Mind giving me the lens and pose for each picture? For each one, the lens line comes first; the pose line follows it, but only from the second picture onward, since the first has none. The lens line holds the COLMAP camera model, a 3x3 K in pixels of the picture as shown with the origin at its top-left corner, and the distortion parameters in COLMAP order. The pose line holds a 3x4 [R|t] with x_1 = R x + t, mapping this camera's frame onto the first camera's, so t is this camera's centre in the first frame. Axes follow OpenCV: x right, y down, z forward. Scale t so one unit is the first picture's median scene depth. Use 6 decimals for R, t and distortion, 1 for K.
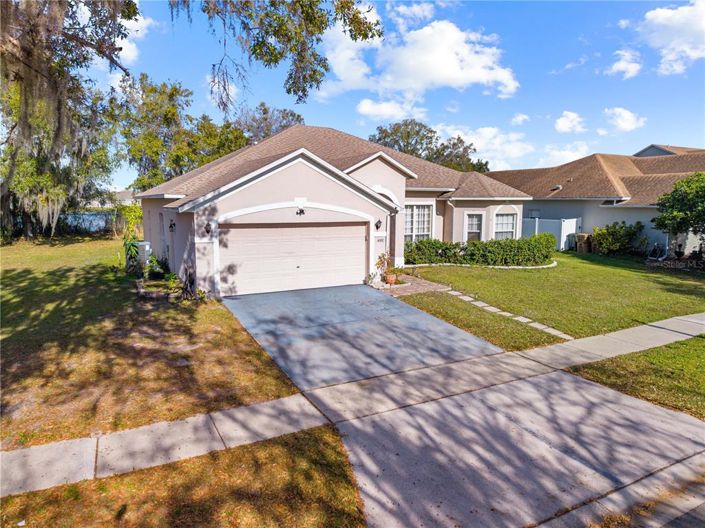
lens RADIAL K [[473.4, 0, 348.4], [0, 473.4, 264.3], [0, 0, 1]] dist [0.002964, 0.002033]
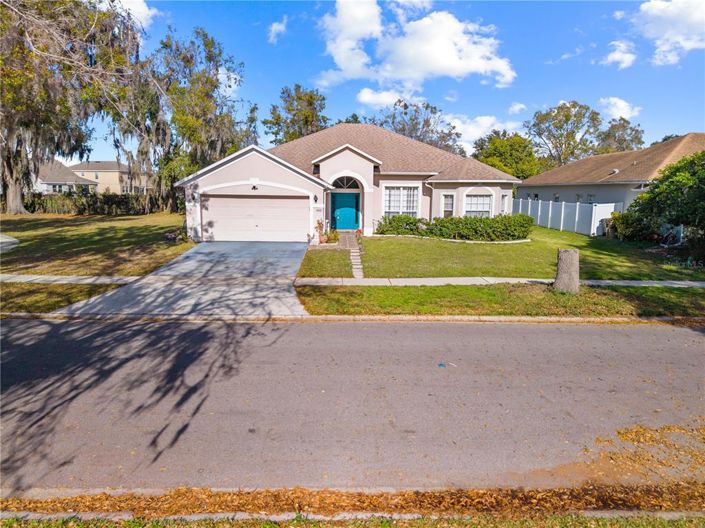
lens RADIAL K [[476.8, 0, 352.5], [0, 476.8, 264.0], [0, 0, 1]] dist [0.001705, -0.004034]
pose [[0.896843, 0.074141, -0.436091, 0.906948], [-0.066395, 0.997248, 0.033001, 0.061623], [0.437337, -0.000642, 0.899297, -0.221573]]
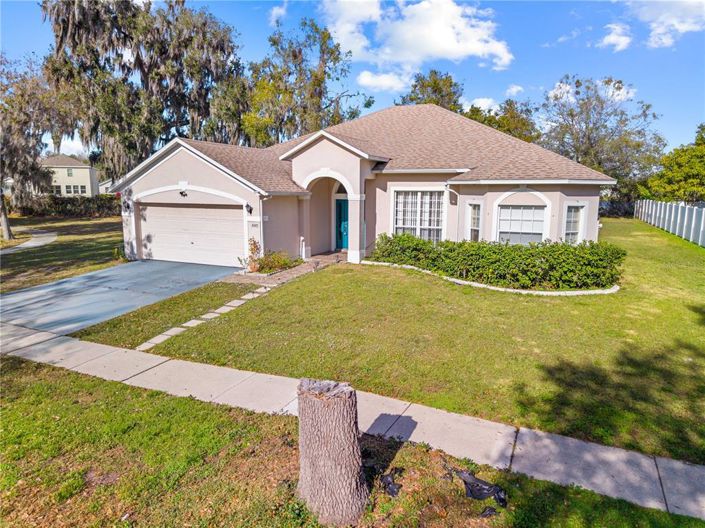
lens RADIAL K [[473.4, 0, 348.4], [0, 473.4, 264.3], [0, 0, 1]] dist [0.002964, 0.002033]
pose [[0.610801, 0.125041, -0.781849, 1.127725], [-0.110075, 0.991273, 0.072541, -0.075112], [0.784096, 0.041754, 0.619234, 0.662114]]
